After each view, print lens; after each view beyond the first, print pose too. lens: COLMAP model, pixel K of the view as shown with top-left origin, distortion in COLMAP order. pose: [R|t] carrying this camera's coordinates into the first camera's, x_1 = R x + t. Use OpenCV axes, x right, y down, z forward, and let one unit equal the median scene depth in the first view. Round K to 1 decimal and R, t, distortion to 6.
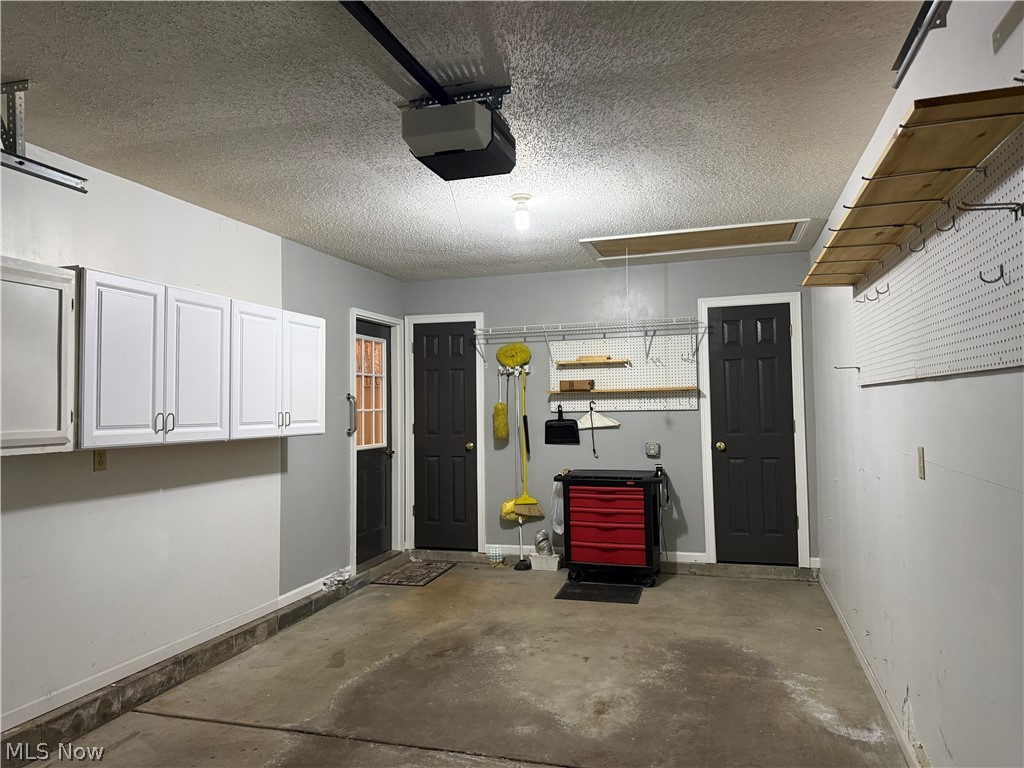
lens RADIAL K [[721.2, 0, 514.8], [0, 721.2, 386.6], [0, 0, 1]] dist [0.152300, -0.273806]
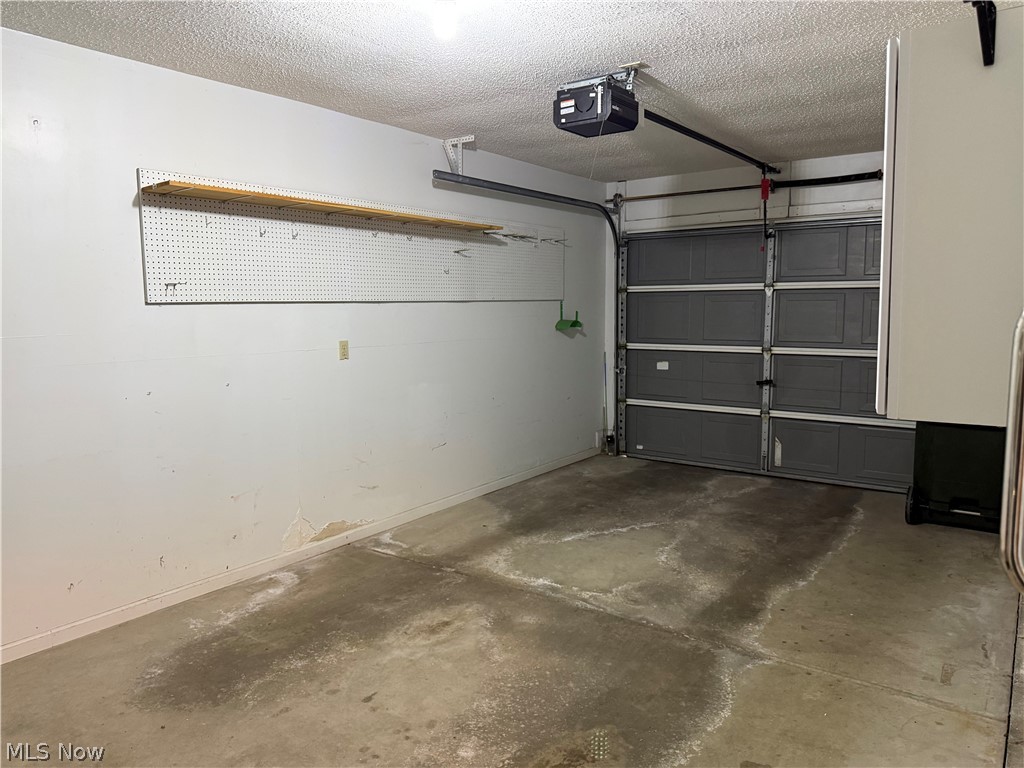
lens RADIAL K [[721.2, 0, 514.8], [0, 721.2, 386.6], [0, 0, 1]] dist [0.152300, -0.273806]
pose [[-0.942450, -0.016160, 0.333957, -0.278117], [0.016485, 0.995371, 0.094688, 0.023758], [-0.333941, 0.094744, -0.937820, 1.722953]]
